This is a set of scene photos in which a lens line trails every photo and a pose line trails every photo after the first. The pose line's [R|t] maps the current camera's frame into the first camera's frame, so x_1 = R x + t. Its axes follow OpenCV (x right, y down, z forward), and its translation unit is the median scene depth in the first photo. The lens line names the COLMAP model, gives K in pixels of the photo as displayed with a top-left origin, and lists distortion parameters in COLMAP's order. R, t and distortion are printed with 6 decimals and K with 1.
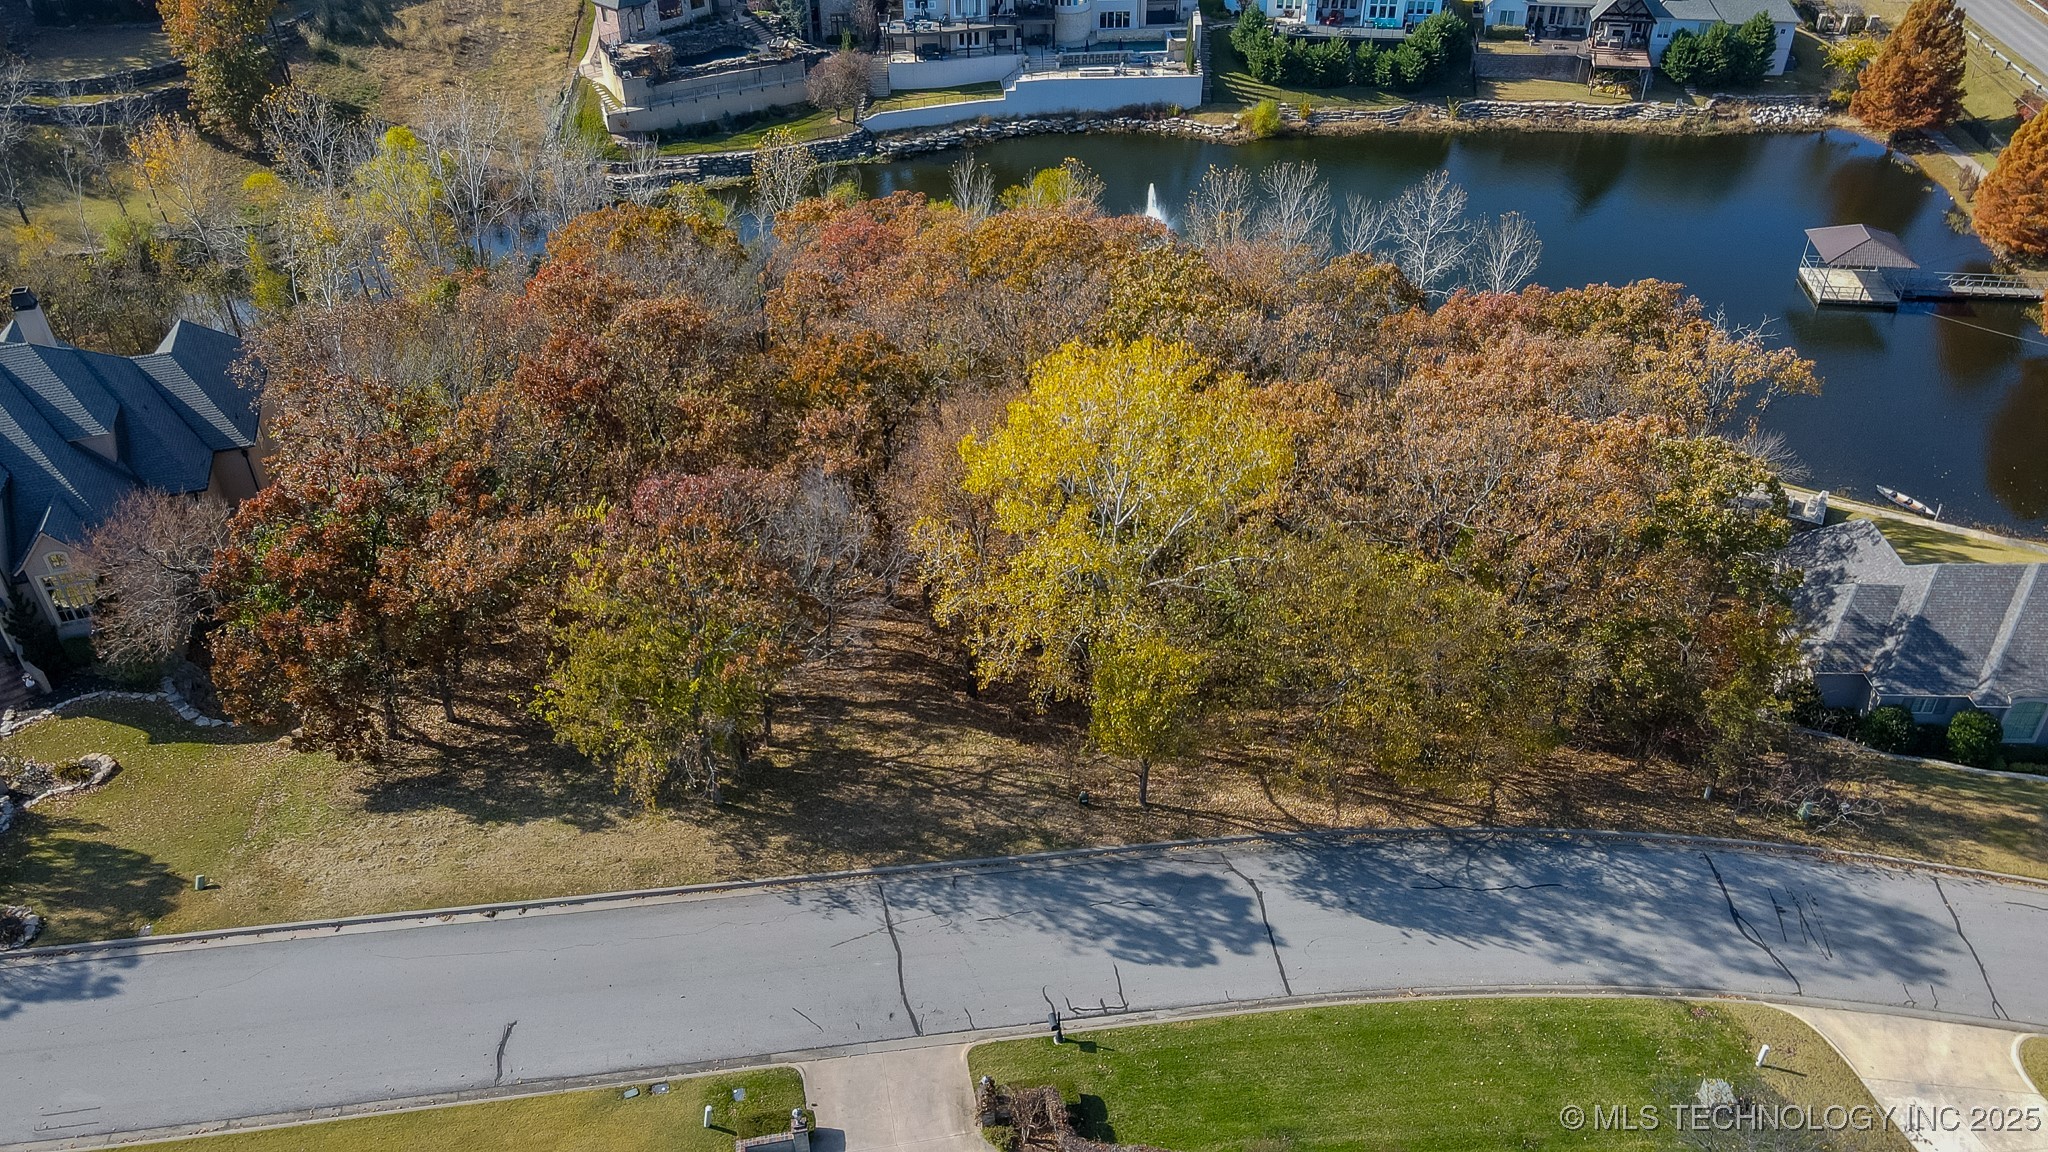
lens RADIAL K [[1541.7, 0, 996.0], [0, 1541.7, 551.8], [0, 0, 1]] dist [0.008626, 0.008595]
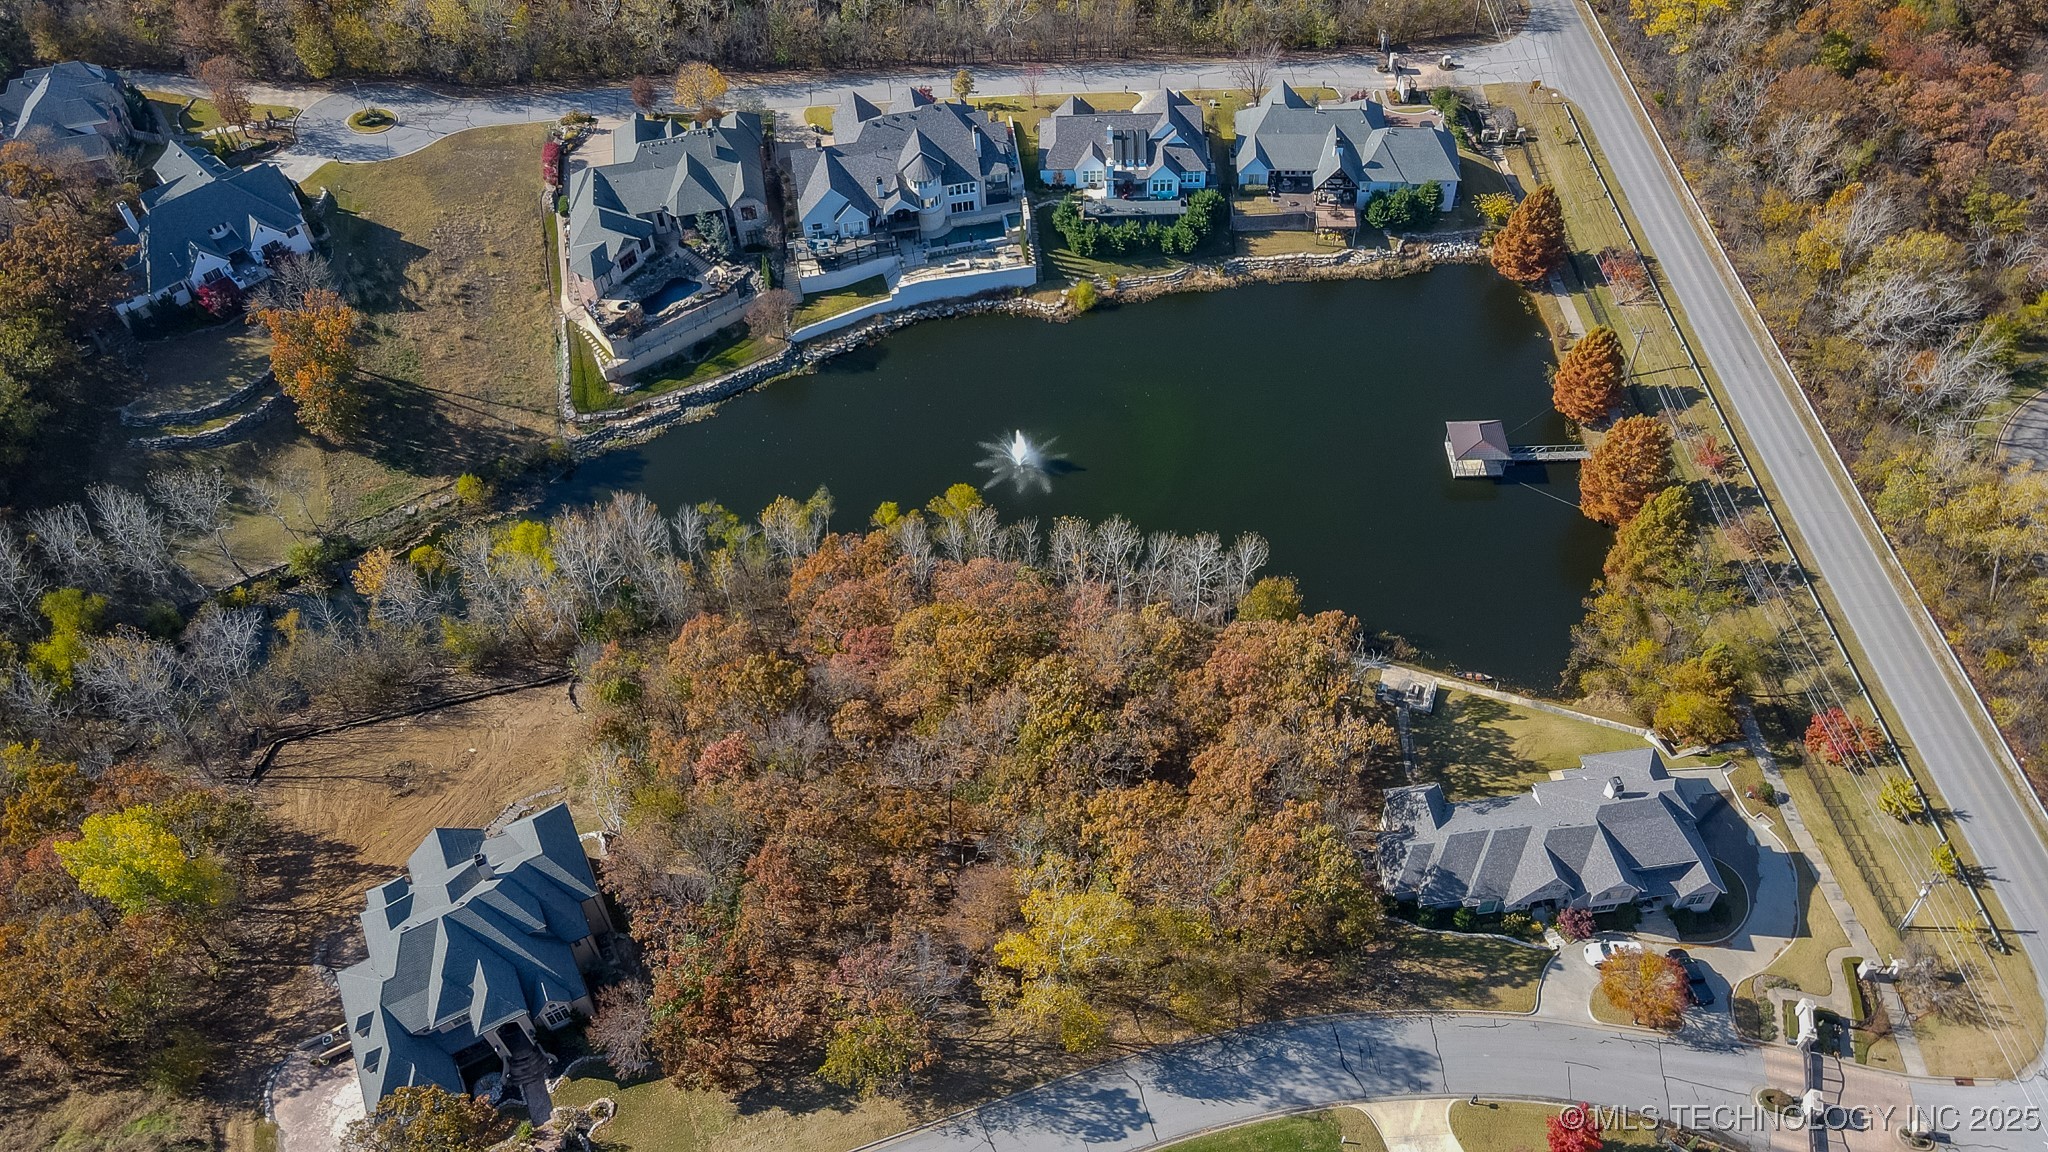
lens RADIAL K [[1565.8, 0, 989.1], [0, 1565.8, 544.1], [0, 0, 1]] dist [-0.020412, 0.073243]
pose [[0.987729, -0.137517, 0.074031, -0.040933], [0.115273, 0.961745, 0.248513, -0.422093], [-0.105374, -0.236930, 0.965795, -0.372024]]
